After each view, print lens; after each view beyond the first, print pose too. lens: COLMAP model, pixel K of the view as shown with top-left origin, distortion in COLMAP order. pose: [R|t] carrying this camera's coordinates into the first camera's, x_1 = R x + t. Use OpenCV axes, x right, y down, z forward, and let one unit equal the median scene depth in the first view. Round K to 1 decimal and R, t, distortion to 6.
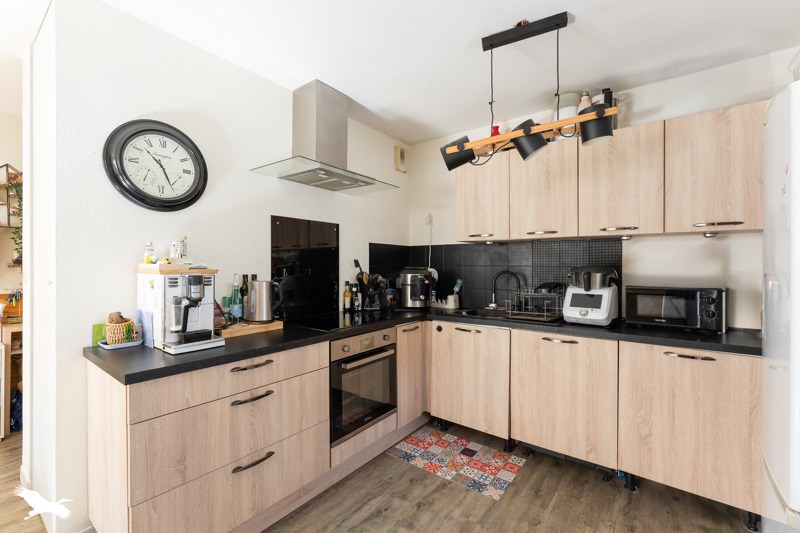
lens RADIAL K [[325.3, 0, 394.8], [0, 325.3, 266.7], [0, 0, 1]] dist [-0.004030, -0.000168]
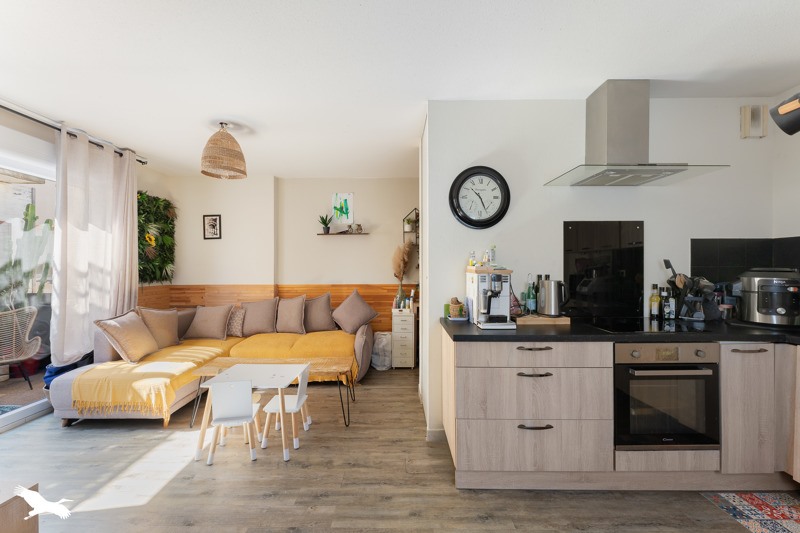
lens RADIAL K [[324.9, 0, 396.9], [0, 324.9, 266.4], [0, 0, 1]] dist [-0.012803, -0.000095]
pose [[0.580950, -0.005787, -0.813919, 0.210235], [0.002005, 0.999982, -0.005679, -0.000346], [0.813937, 0.001668, 0.580951, -0.112387]]
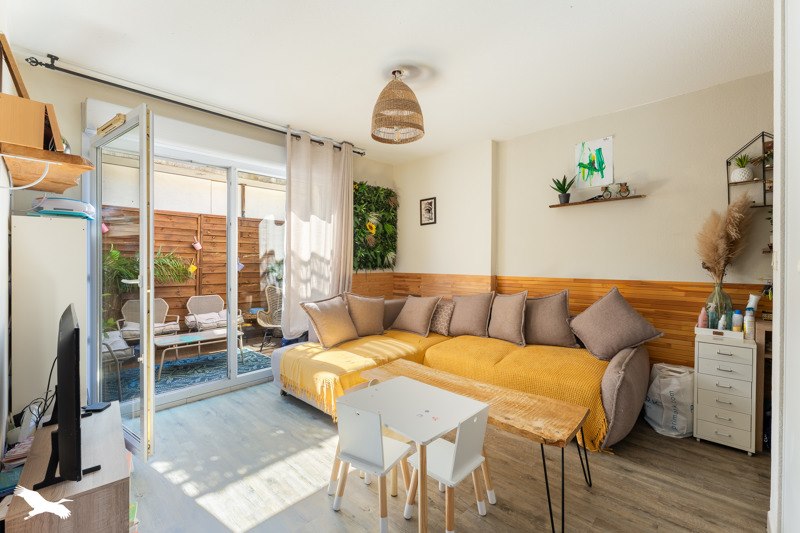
lens RADIAL K [[325.3, 0, 383.0], [0, 325.3, 263.1], [0, 0, 1]] dist [-0.004030, -0.000168]
pose [[-0.188776, 0.005485, -0.982005, -0.286034], [0.001869, 0.999985, 0.005226, 0.035127], [0.982018, -0.000849, -0.188783, 0.295521]]
